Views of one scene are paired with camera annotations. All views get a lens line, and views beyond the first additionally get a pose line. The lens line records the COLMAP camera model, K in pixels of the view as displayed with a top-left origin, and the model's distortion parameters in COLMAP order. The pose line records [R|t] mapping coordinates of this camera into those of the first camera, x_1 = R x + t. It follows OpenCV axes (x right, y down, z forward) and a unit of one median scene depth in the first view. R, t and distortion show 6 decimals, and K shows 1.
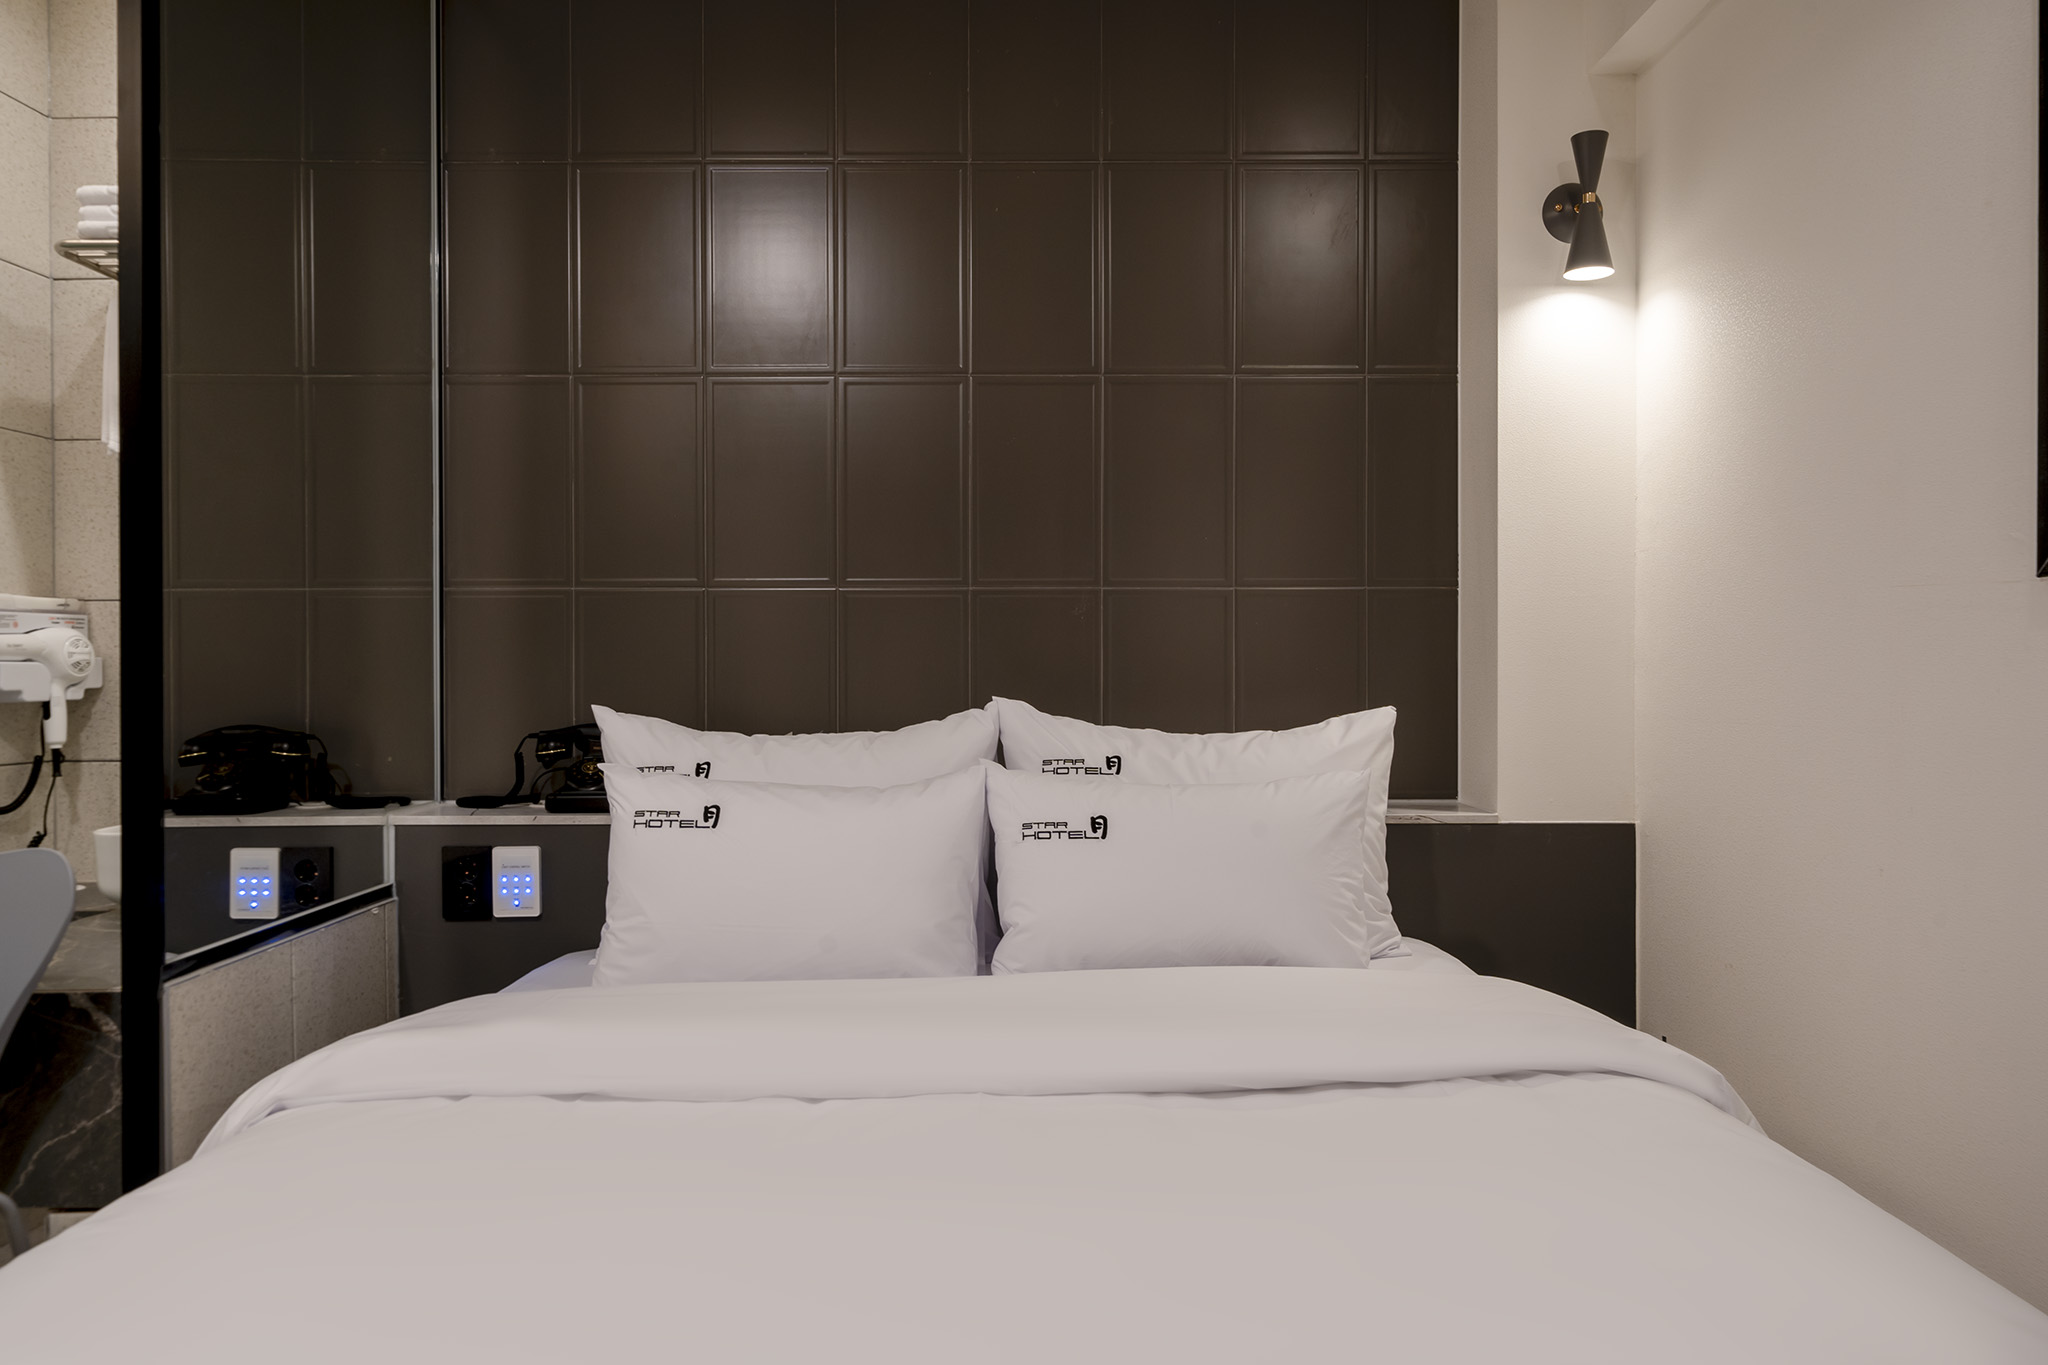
lens RADIAL K [[1400.0, 0, 1019.1], [0, 1400.0, 681.9], [0, 0, 1]] dist [0.003269, -0.006495]
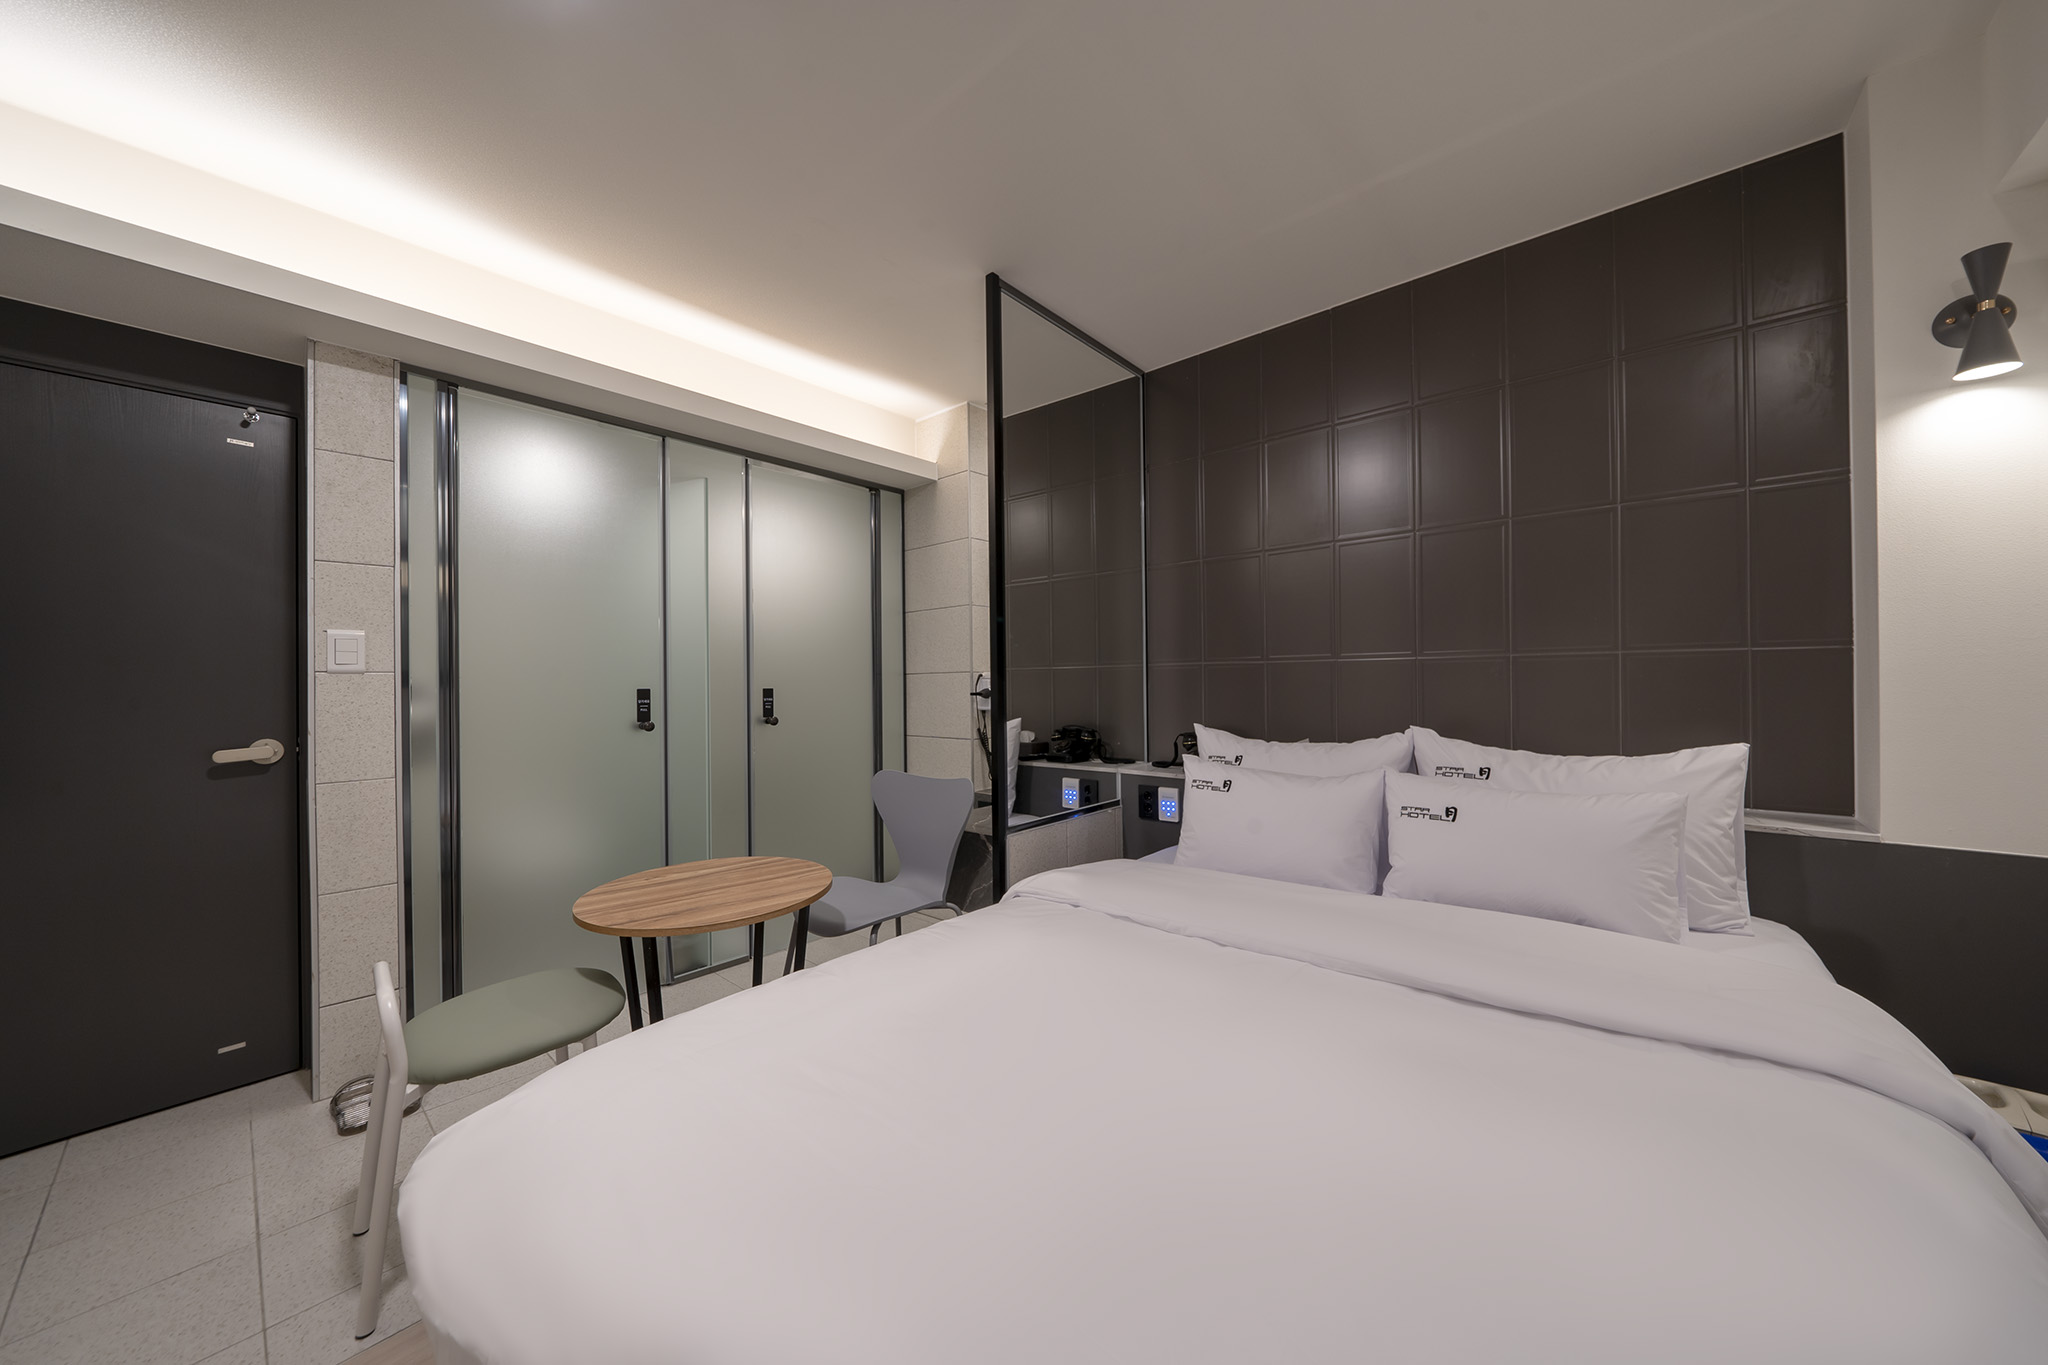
lens RADIAL K [[700.3, 0, 1022.6], [0, 700.3, 686.7], [0, 0, 1]] dist [-0.014061, -0.000117]
pose [[0.748728, -0.002993, -0.662870, 0.186216], [0.001703, 0.999995, -0.002591, -0.034675], [0.662875, 0.000811, 0.748730, 0.066531]]
